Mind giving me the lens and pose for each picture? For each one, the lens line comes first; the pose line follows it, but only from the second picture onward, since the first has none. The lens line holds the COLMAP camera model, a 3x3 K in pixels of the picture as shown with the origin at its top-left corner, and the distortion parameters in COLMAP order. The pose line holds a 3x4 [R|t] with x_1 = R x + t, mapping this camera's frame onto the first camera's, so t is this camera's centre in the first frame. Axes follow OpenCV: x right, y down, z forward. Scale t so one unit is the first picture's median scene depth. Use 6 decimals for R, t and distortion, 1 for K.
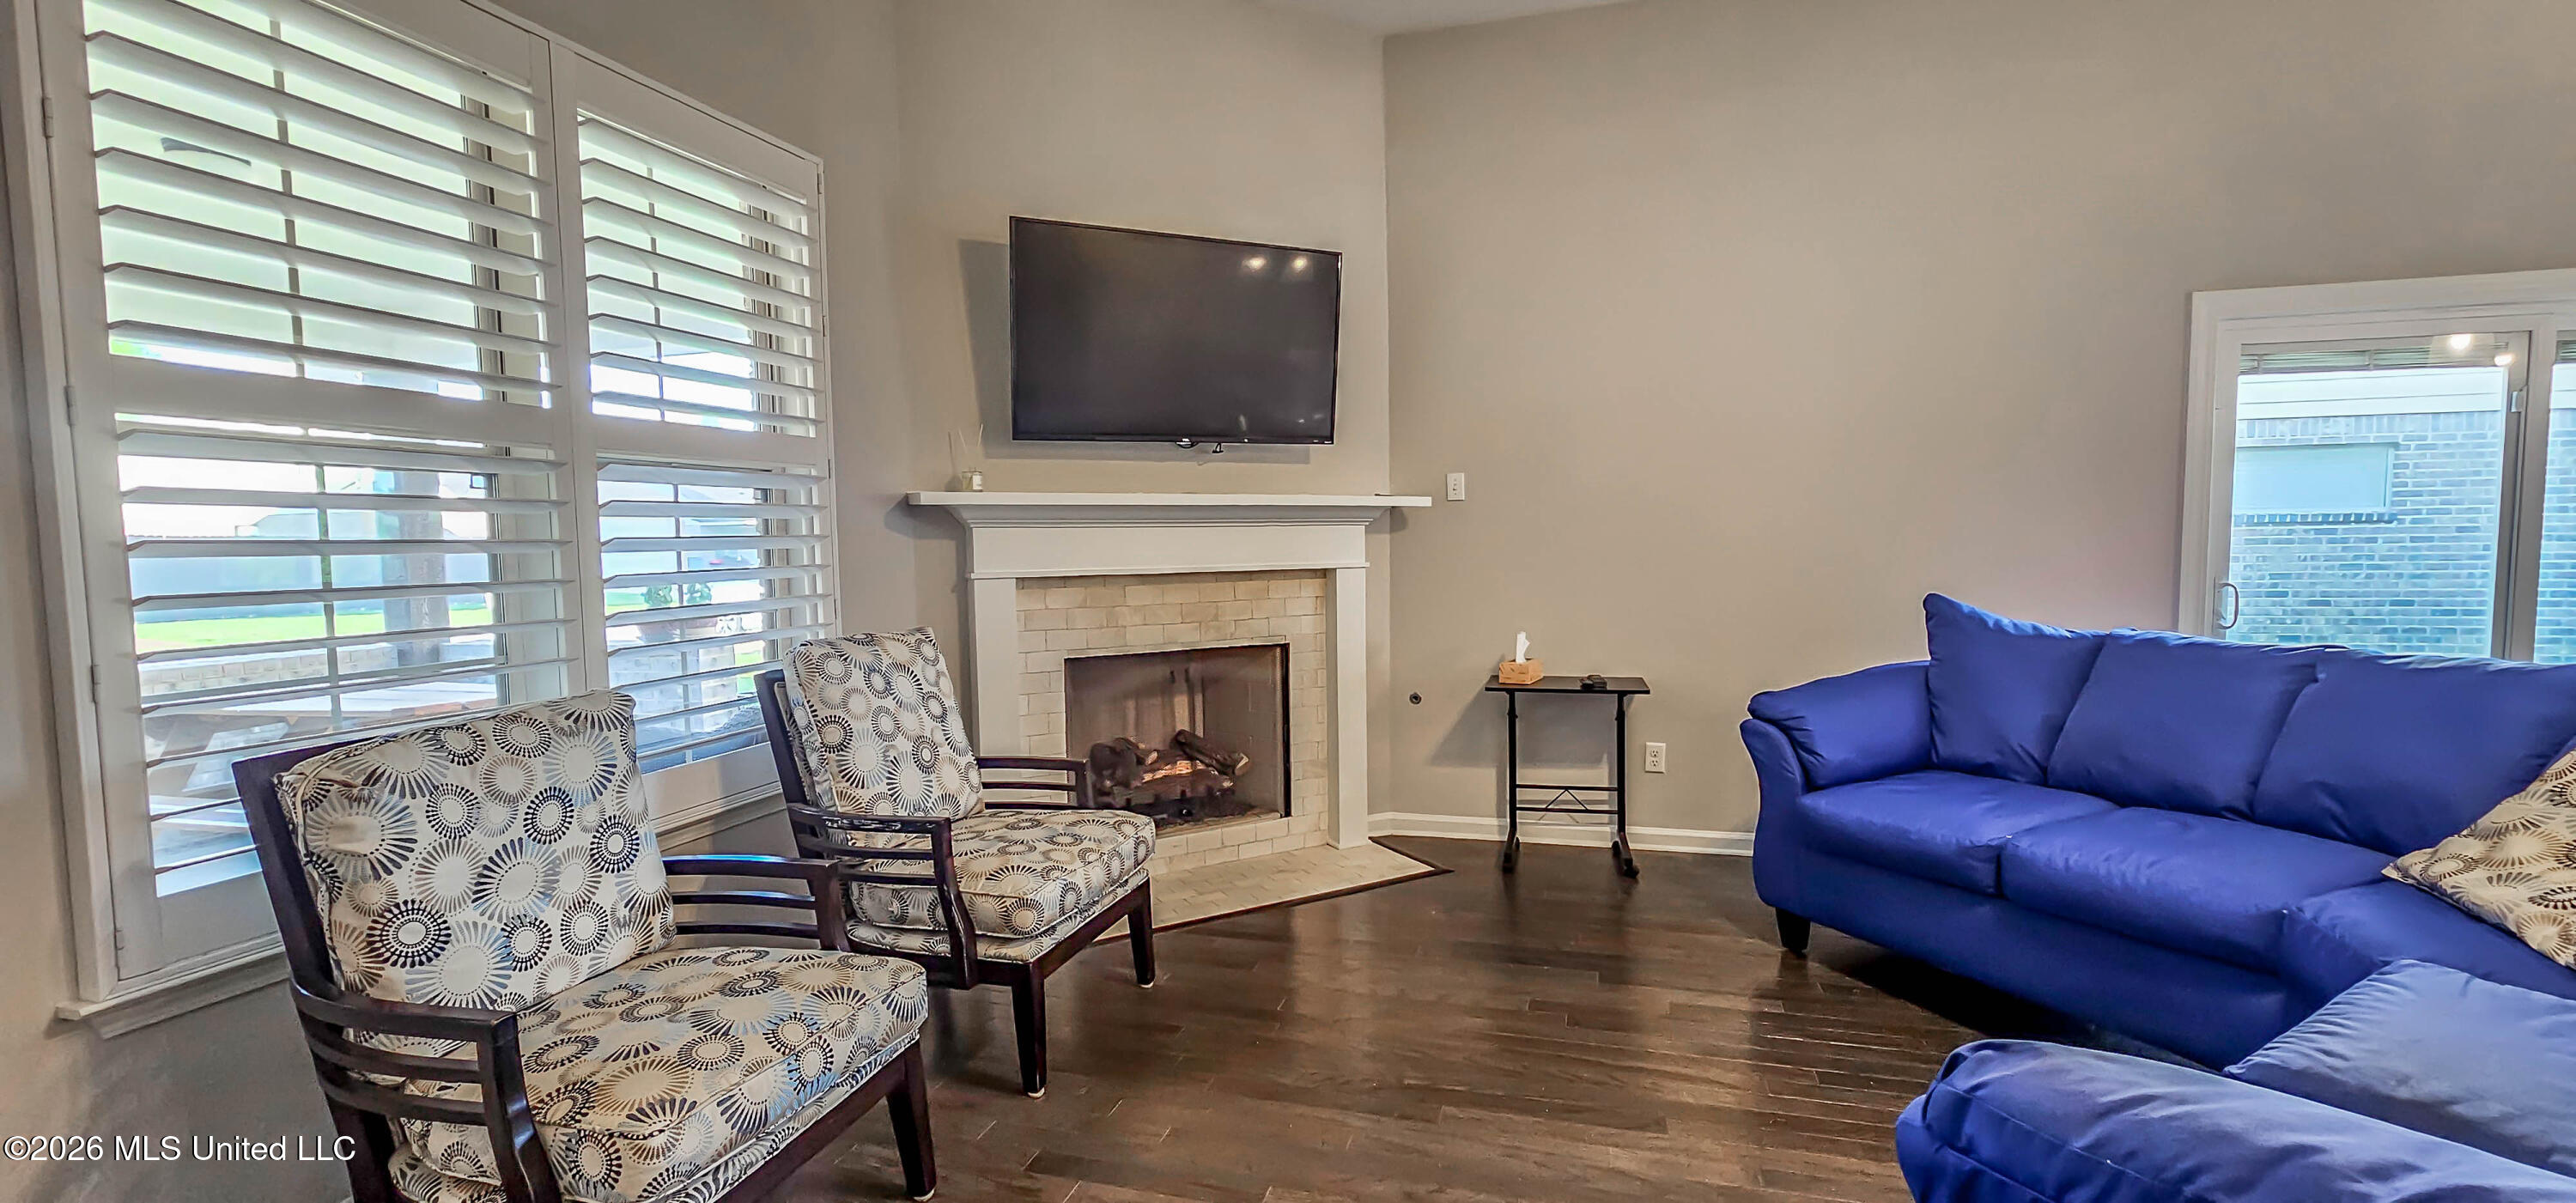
lens RADIAL K [[1060.4, 0, 1294.7], [0, 1060.4, 609.8], [0, 0, 1]] dist [0.001852, 0.000605]
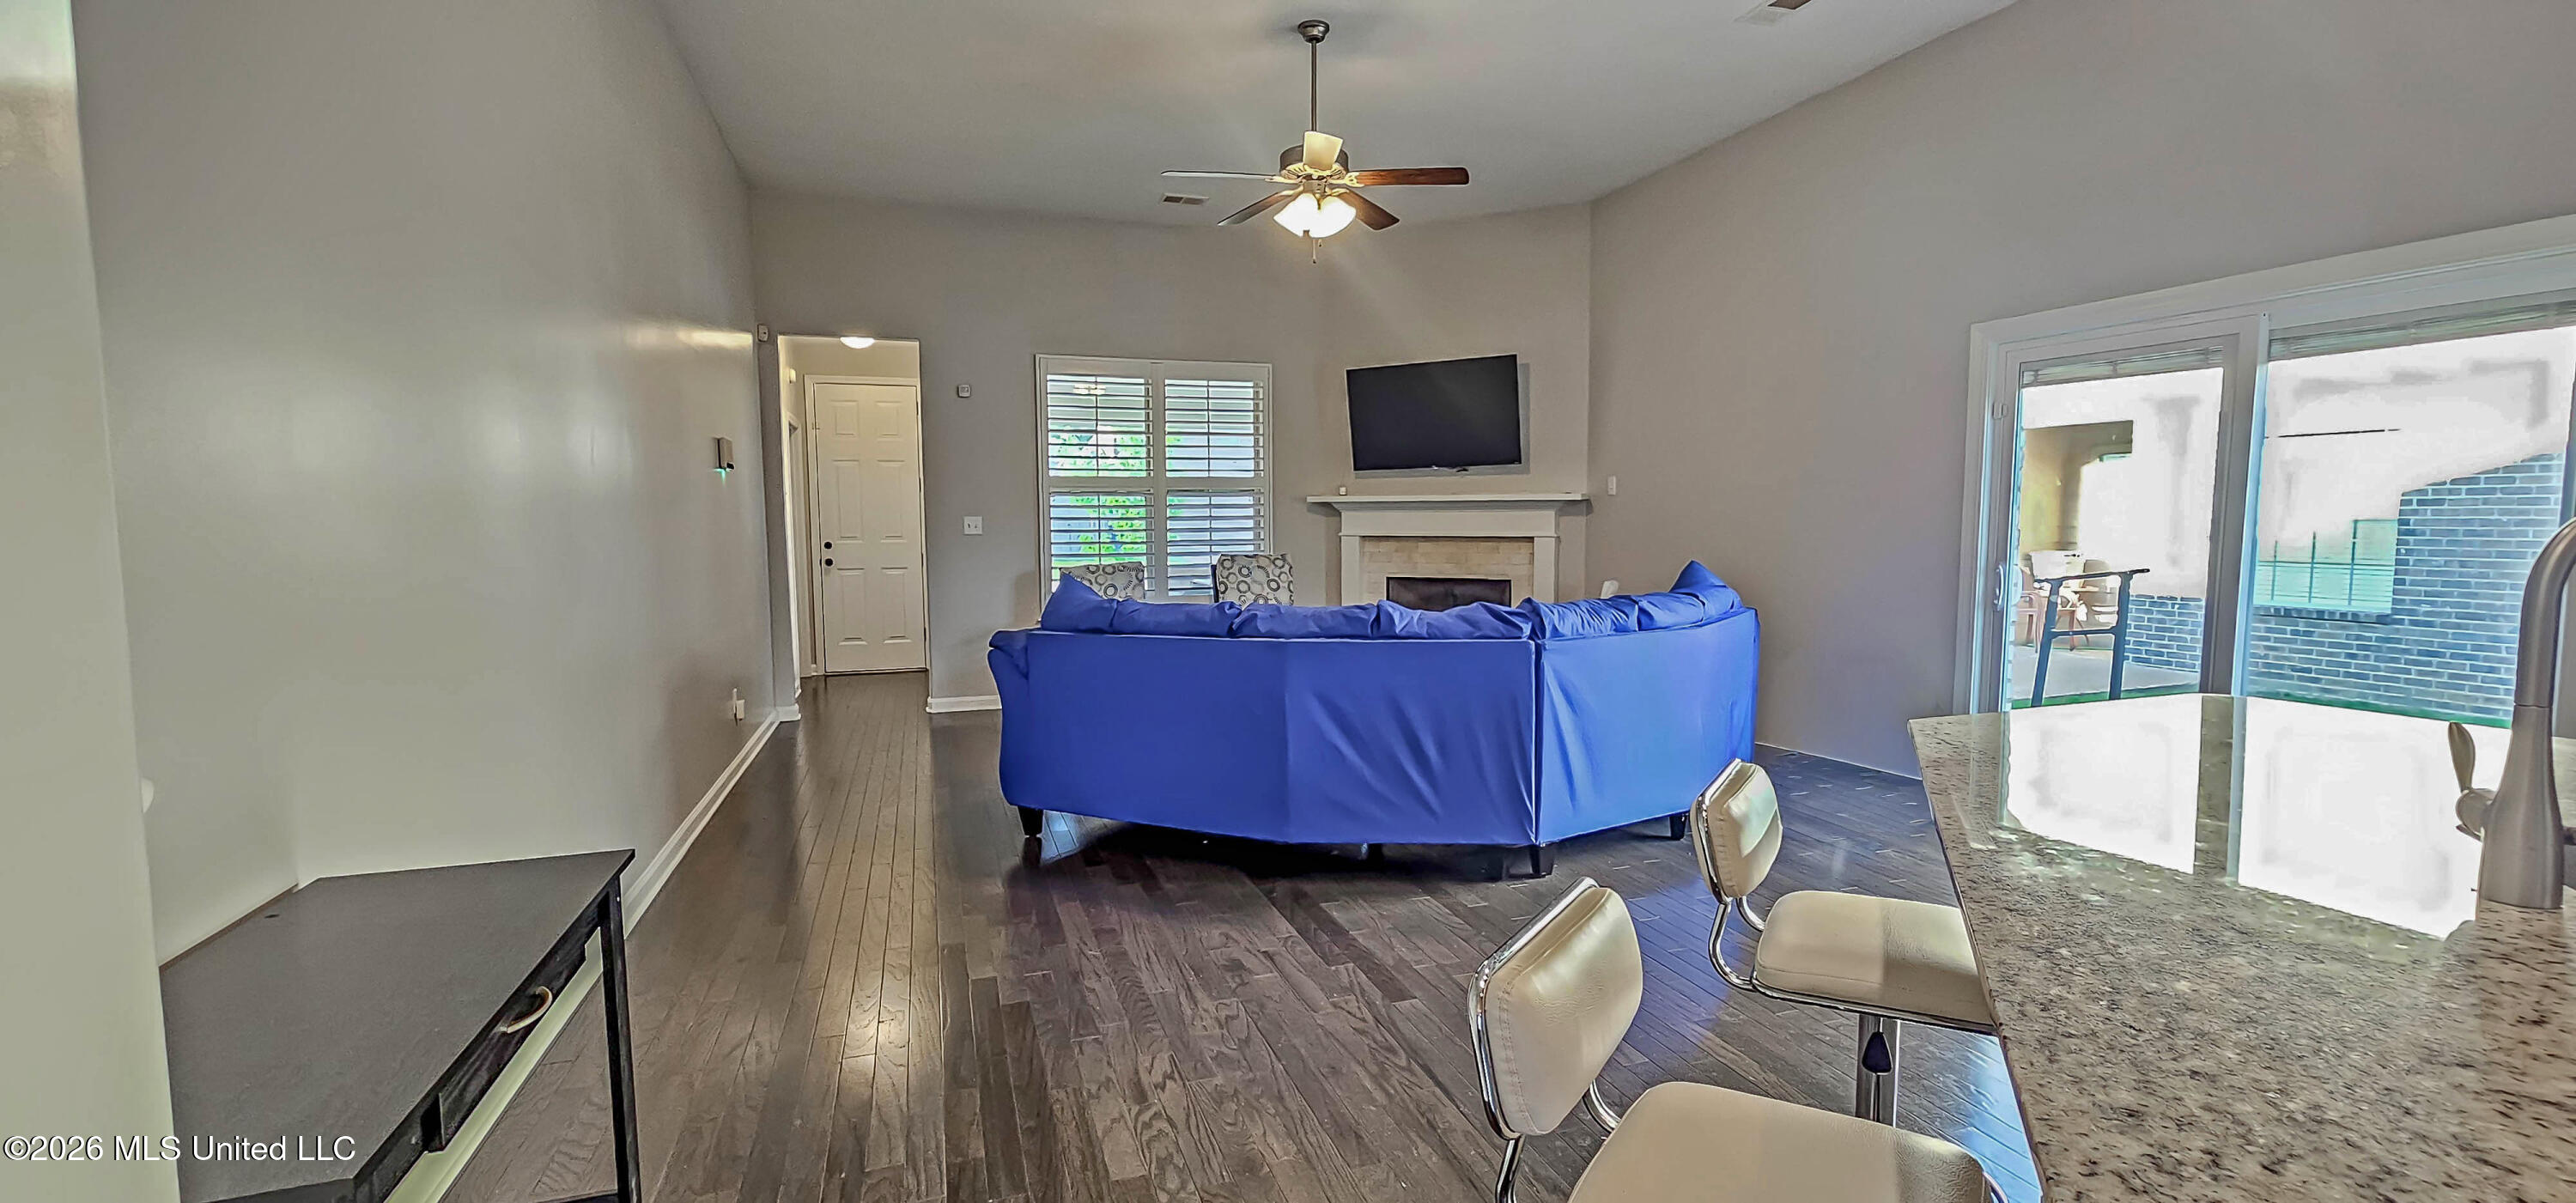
lens RADIAL K [[1101.2, 0, 1308.8], [0, 1101.2, 610.5], [0, 0, 1]] dist [0.002766, 0.000216]
pose [[0.574751, 0.078959, -0.814510, 1.933347], [-0.059051, 0.996741, 0.054956, 0.004691], [0.816195, 0.016512, 0.577540, -0.452458]]
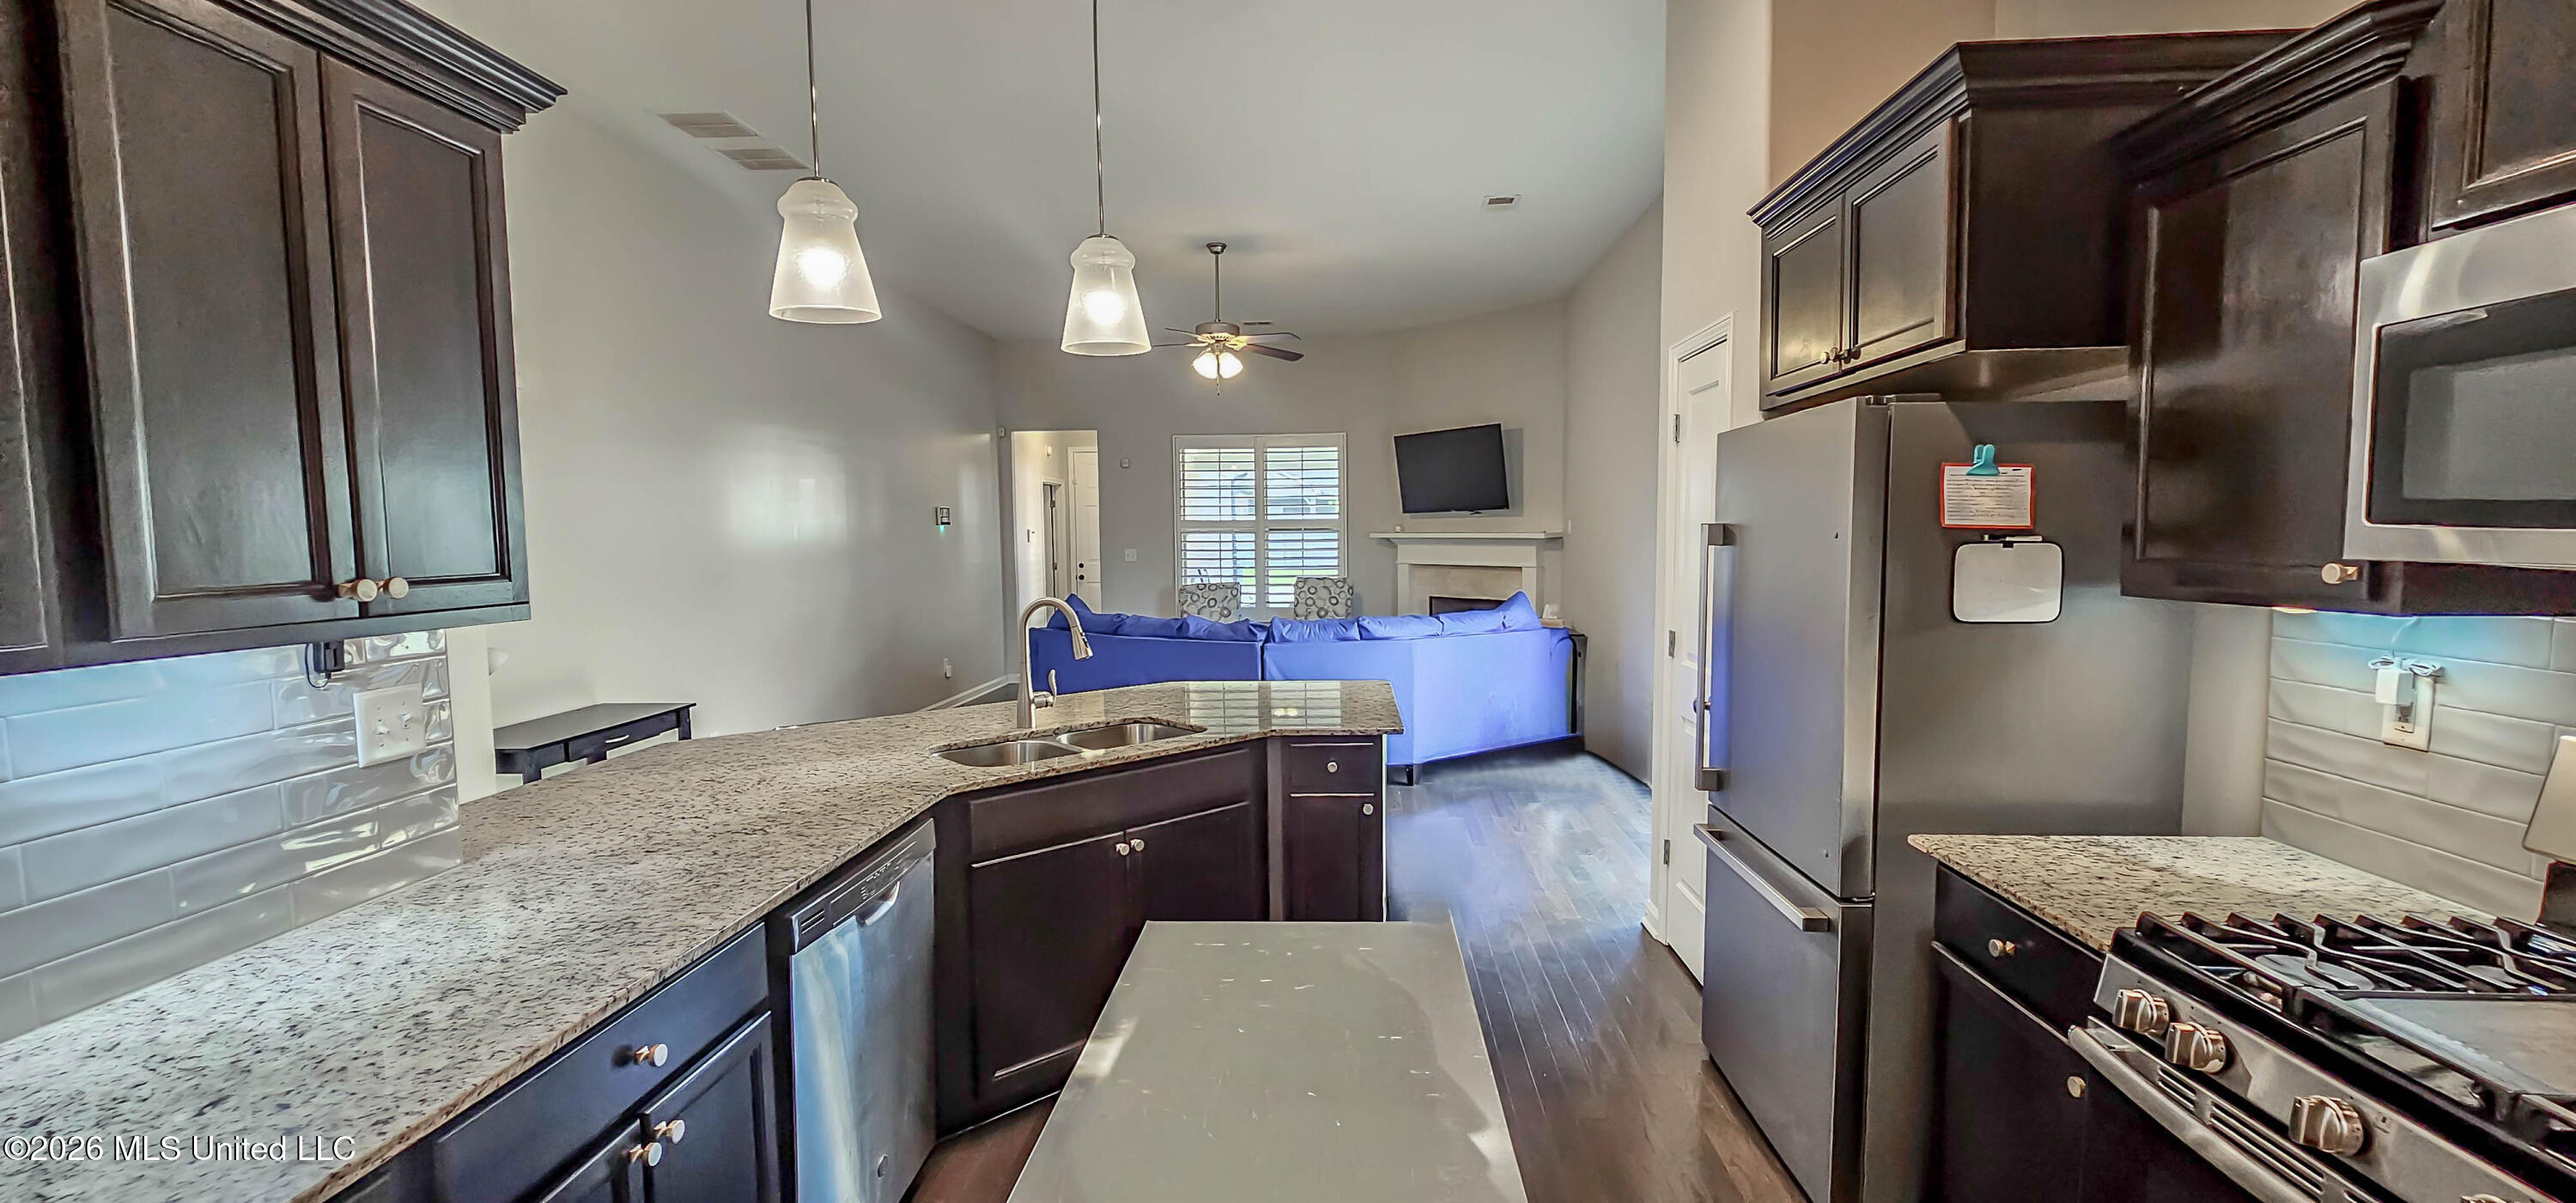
lens RADIAL K [[1060.4, 0, 1294.7], [0, 1060.4, 609.8], [0, 0, 1]] dist [0.001852, 0.000605]
pose [[0.218362, 0.085132, -0.972147, 3.028076], [-0.061546, 0.995406, 0.073345, -0.122679], [0.973925, 0.043816, 0.222599, 0.154791]]
